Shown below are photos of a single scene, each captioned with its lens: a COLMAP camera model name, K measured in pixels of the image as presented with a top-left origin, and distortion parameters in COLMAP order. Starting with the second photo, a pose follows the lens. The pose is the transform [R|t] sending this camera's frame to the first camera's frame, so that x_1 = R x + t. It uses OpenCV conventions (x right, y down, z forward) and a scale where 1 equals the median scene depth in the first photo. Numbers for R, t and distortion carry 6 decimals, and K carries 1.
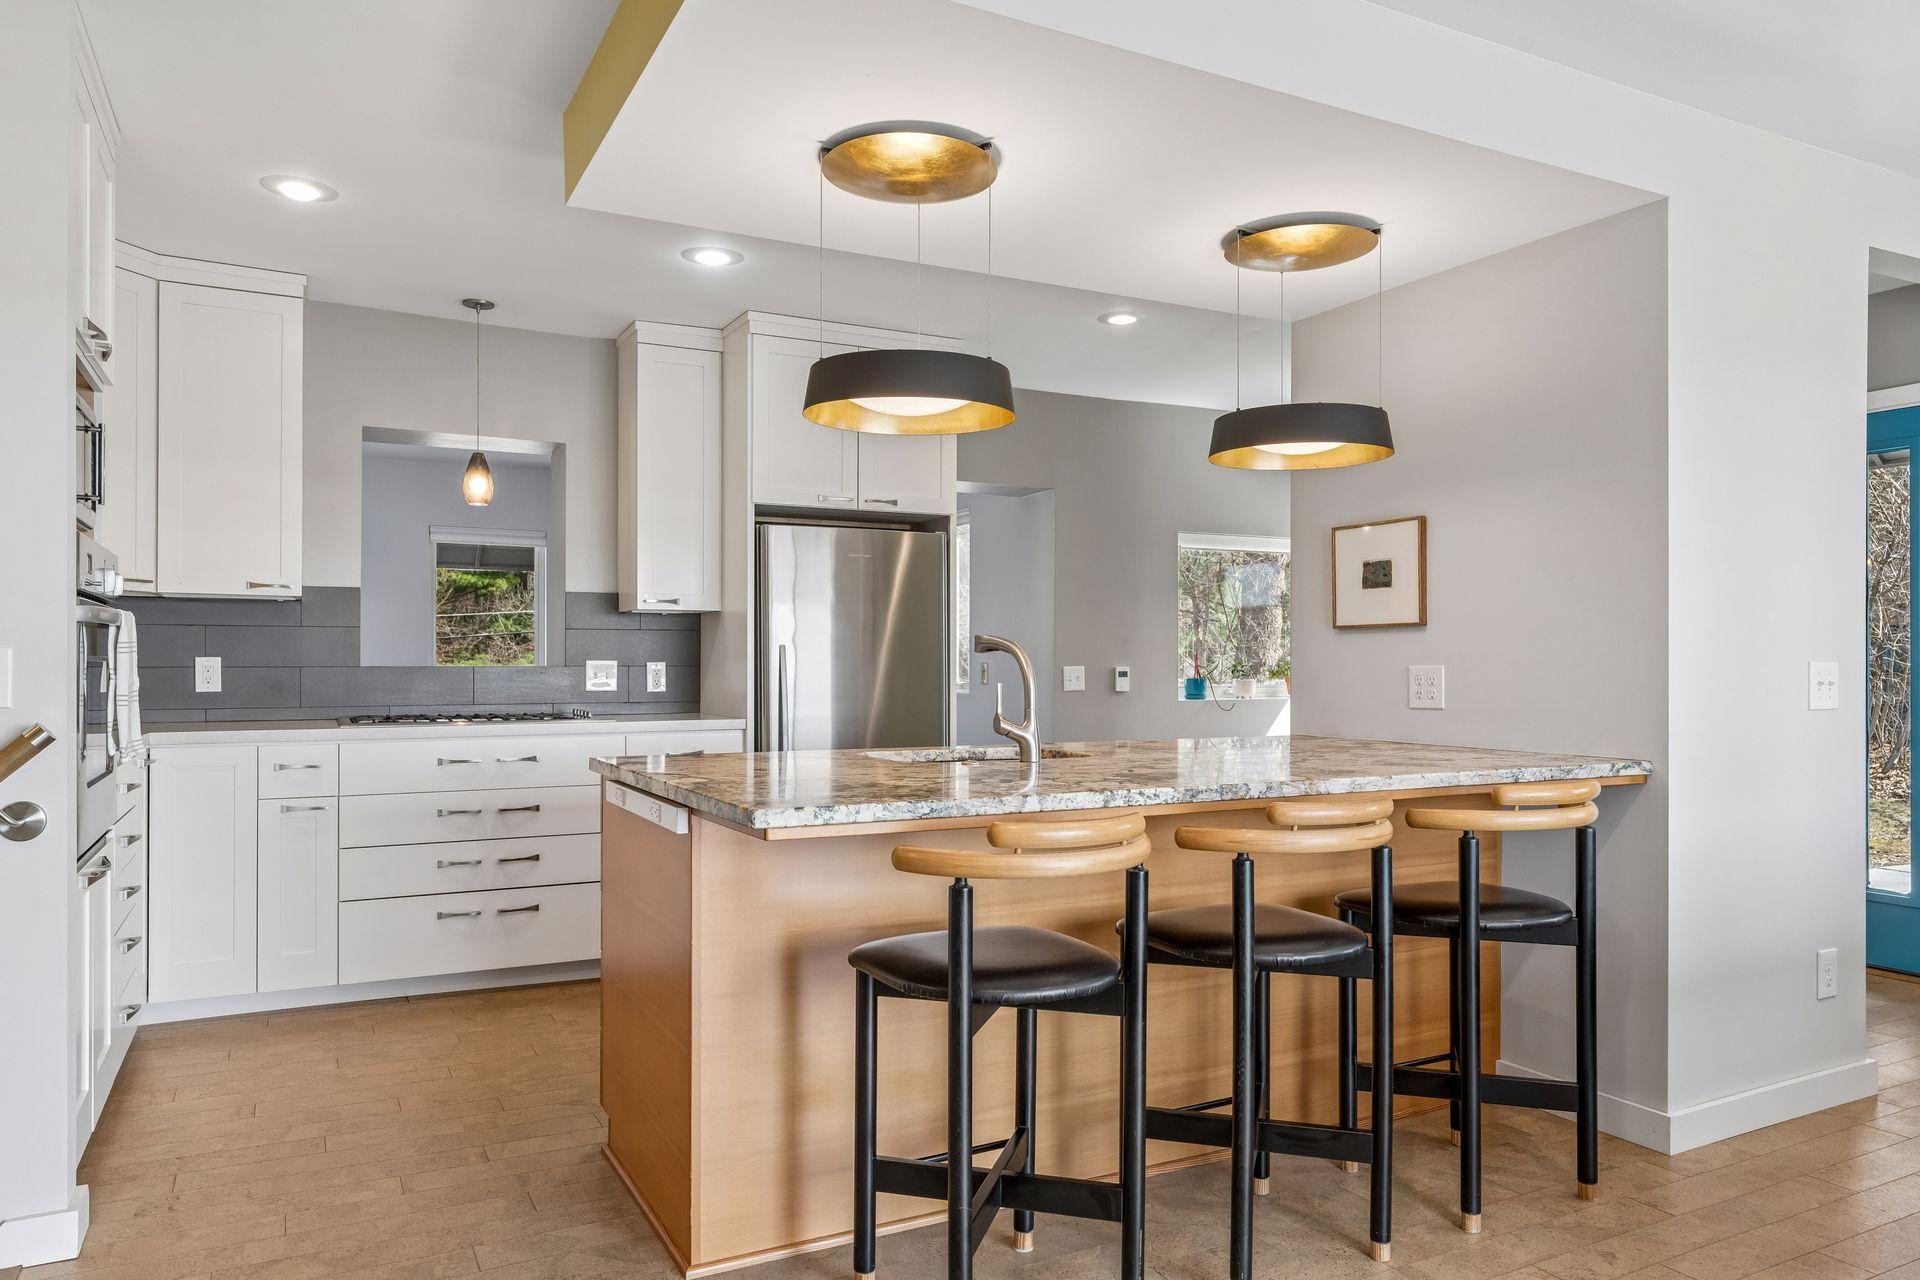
lens RADIAL K [[1268.6, 0, 955.9], [0, 1268.6, 660.4], [0, 0, 1]] dist [-0.004069, 0.000906]
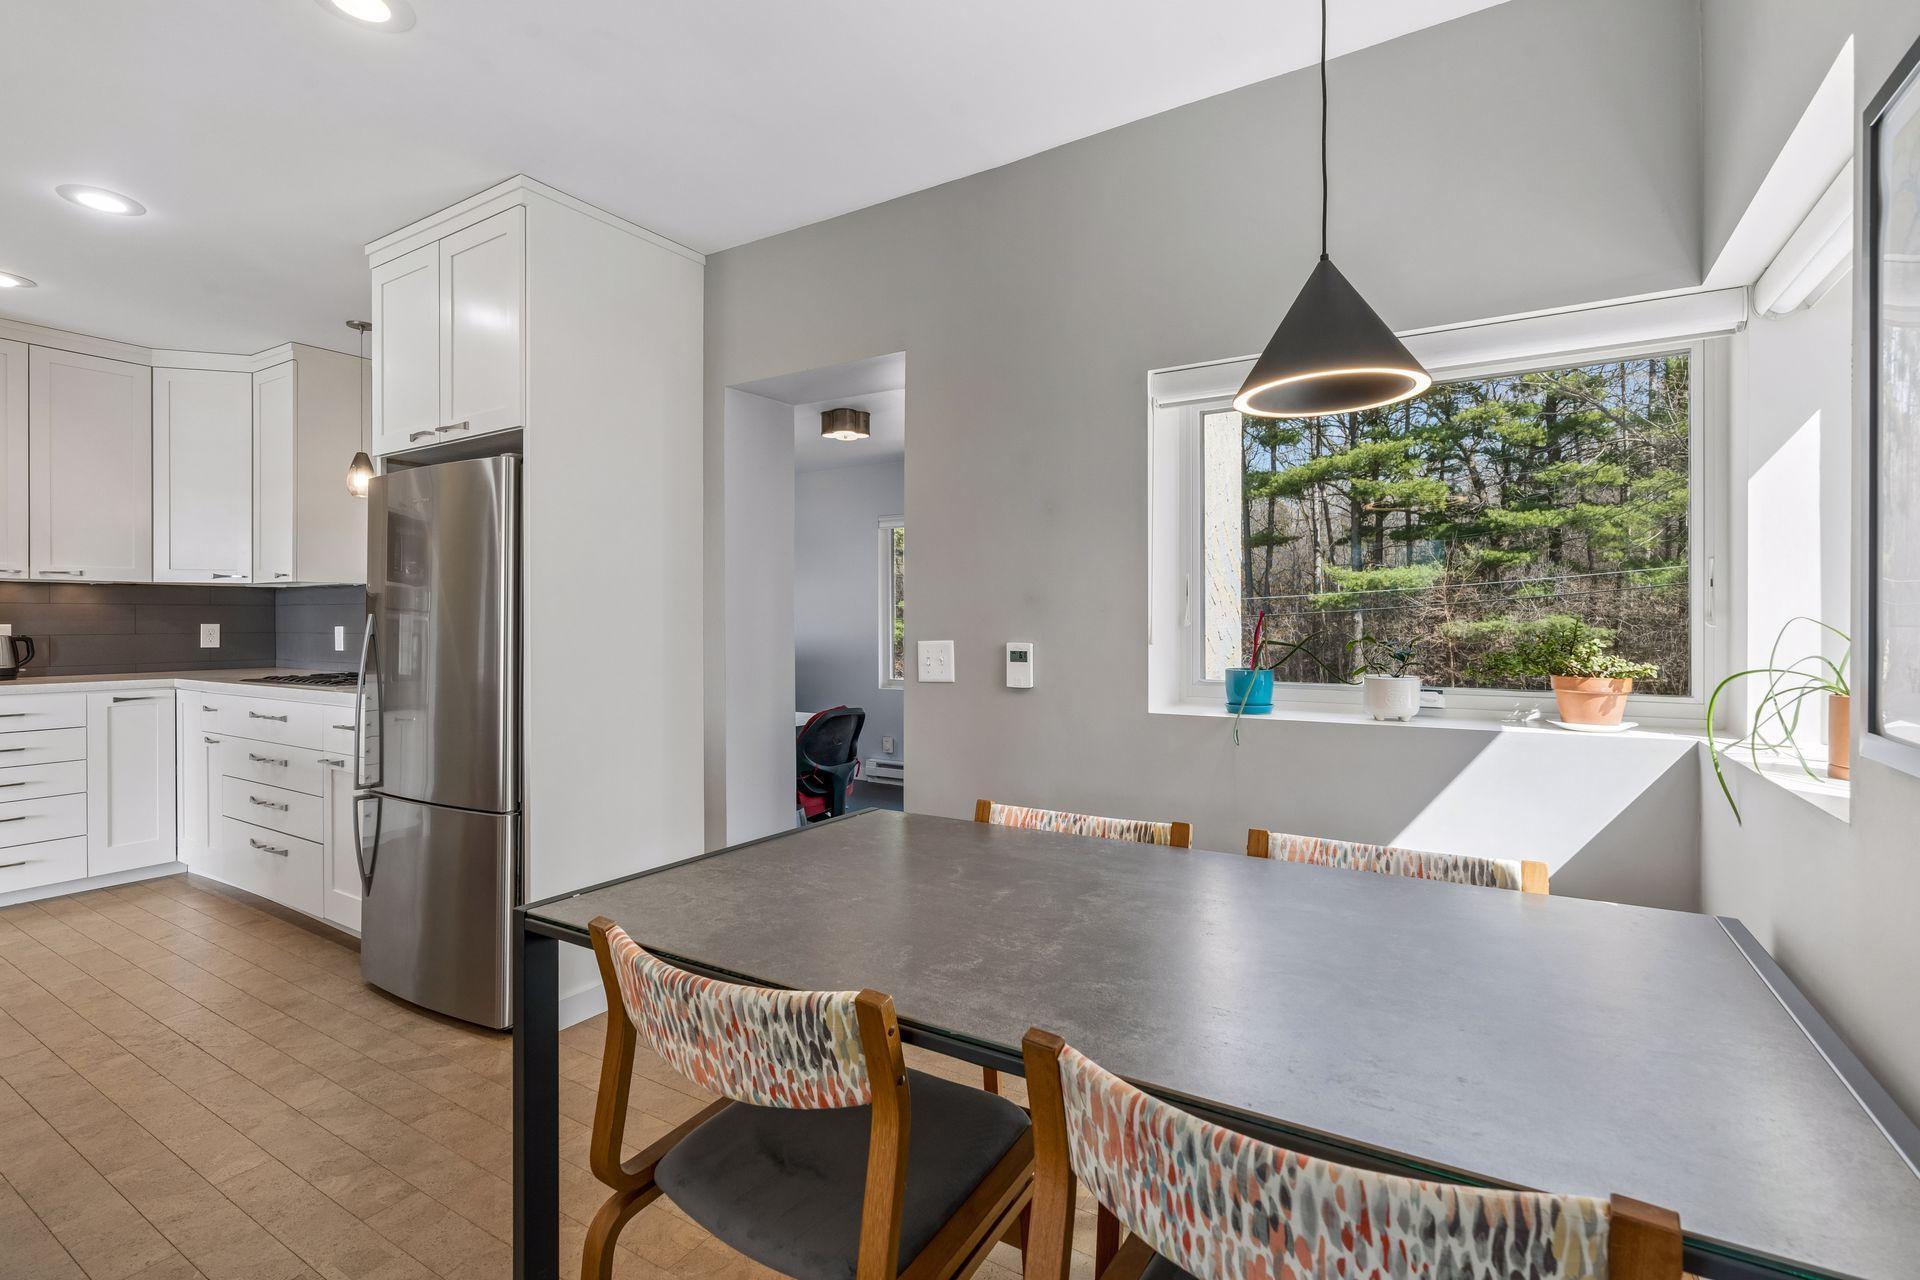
lens RADIAL K [[866.8, 0, 955.5], [0, 866.8, 624.4], [0, 0, 1]] dist [0.001346, 0.000335]
pose [[0.509336, 0.000762, -0.860567, 0.560987], [0.003140, 0.999991, 0.002744, -0.005242], [0.860562, -0.004100, 0.509330, 1.005666]]
